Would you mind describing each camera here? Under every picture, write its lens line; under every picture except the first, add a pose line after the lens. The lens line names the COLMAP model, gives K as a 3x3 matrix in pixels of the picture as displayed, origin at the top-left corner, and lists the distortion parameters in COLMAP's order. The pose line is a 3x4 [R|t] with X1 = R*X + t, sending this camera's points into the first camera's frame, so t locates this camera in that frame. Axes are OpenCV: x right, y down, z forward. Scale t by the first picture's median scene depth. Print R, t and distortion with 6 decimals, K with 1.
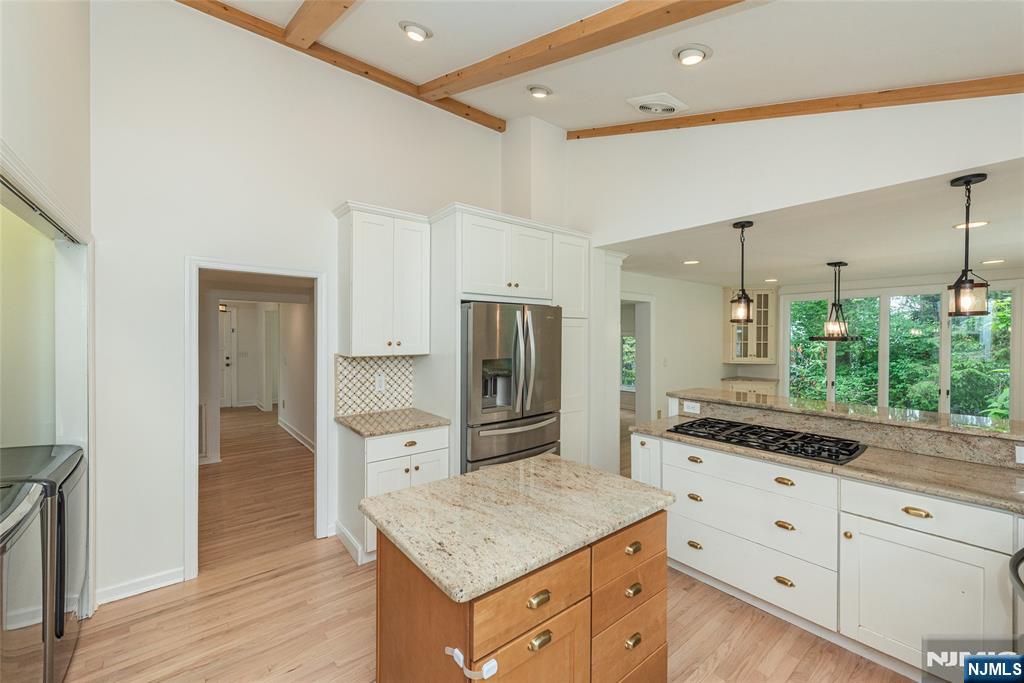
lens RADIAL K [[405.0, 0, 493.6], [0, 405.0, 337.3], [0, 0, 1]] dist [0.012190, -0.005960]
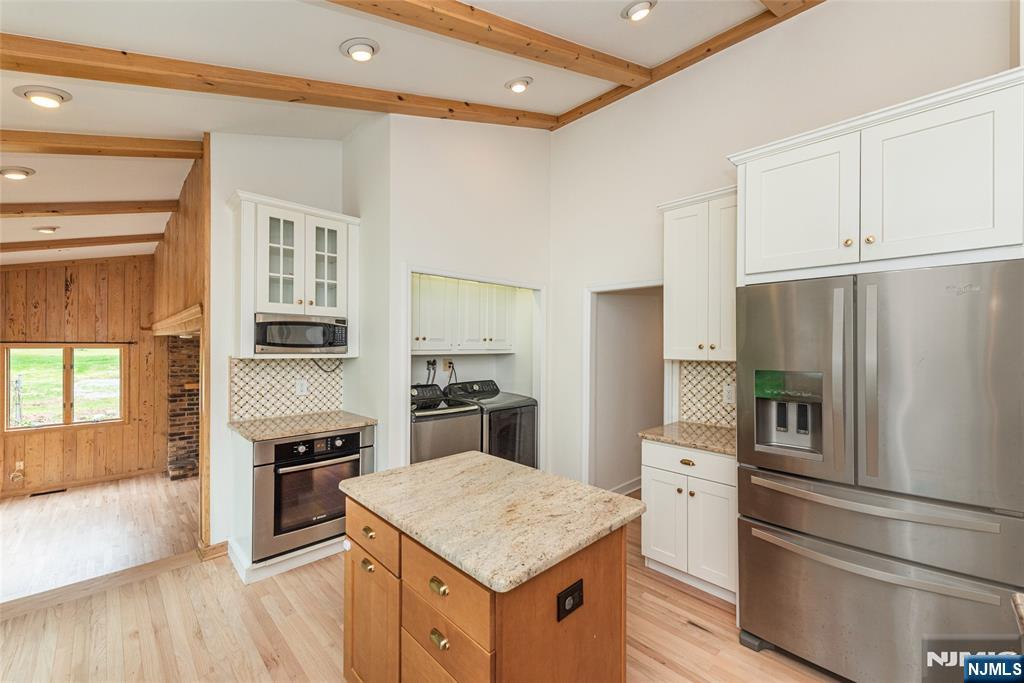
lens RADIAL K [[401.4, 0, 522.4], [0, 401.4, 345.3], [0, 0, 1]] dist [0.002363, 0.000101]
pose [[0.135179, -0.002000, -0.990819, 0.554668], [-0.008990, 0.999954, -0.003245, 0.018657], [0.990780, 0.009346, 0.135155, 0.501080]]
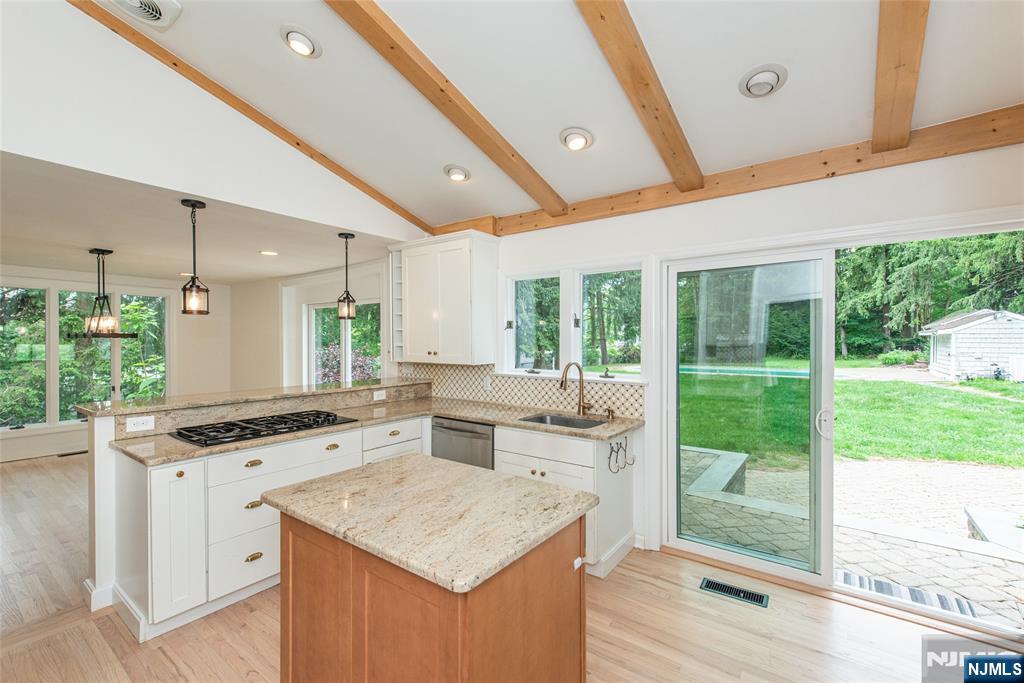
lens RADIAL K [[445.5, 0, 526.0], [0, 445.5, 343.5], [0, 0, 1]] dist [0.001128, -0.000128]
pose [[-0.296008, -0.008681, 0.955146, -0.508893], [0.003636, 0.999941, 0.010215, 0.019460], [-0.955178, 0.006497, -0.295959, 0.567594]]
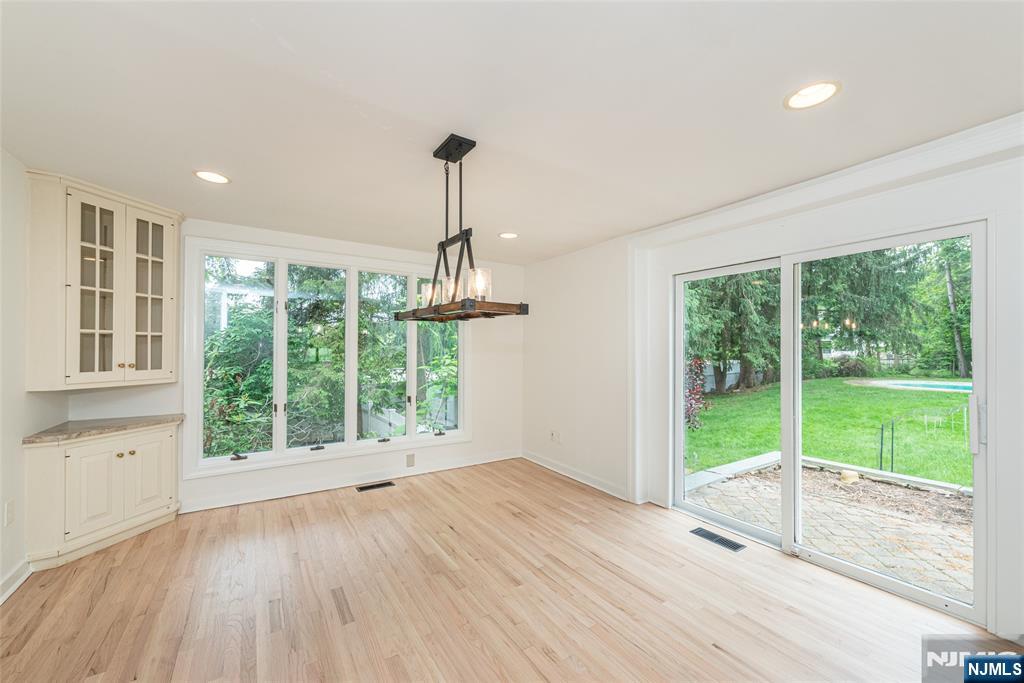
lens RADIAL K [[402.5, 0, 515.6], [0, 402.5, 347.6], [0, 0, 1]] dist [0.000442, -0.000095]
pose [[0.069194, 0.003281, 0.997598, 0.575472], [-0.000332, 0.999995, -0.003266, 0.061300], [-0.997603, -0.000105, 0.069195, 1.275662]]
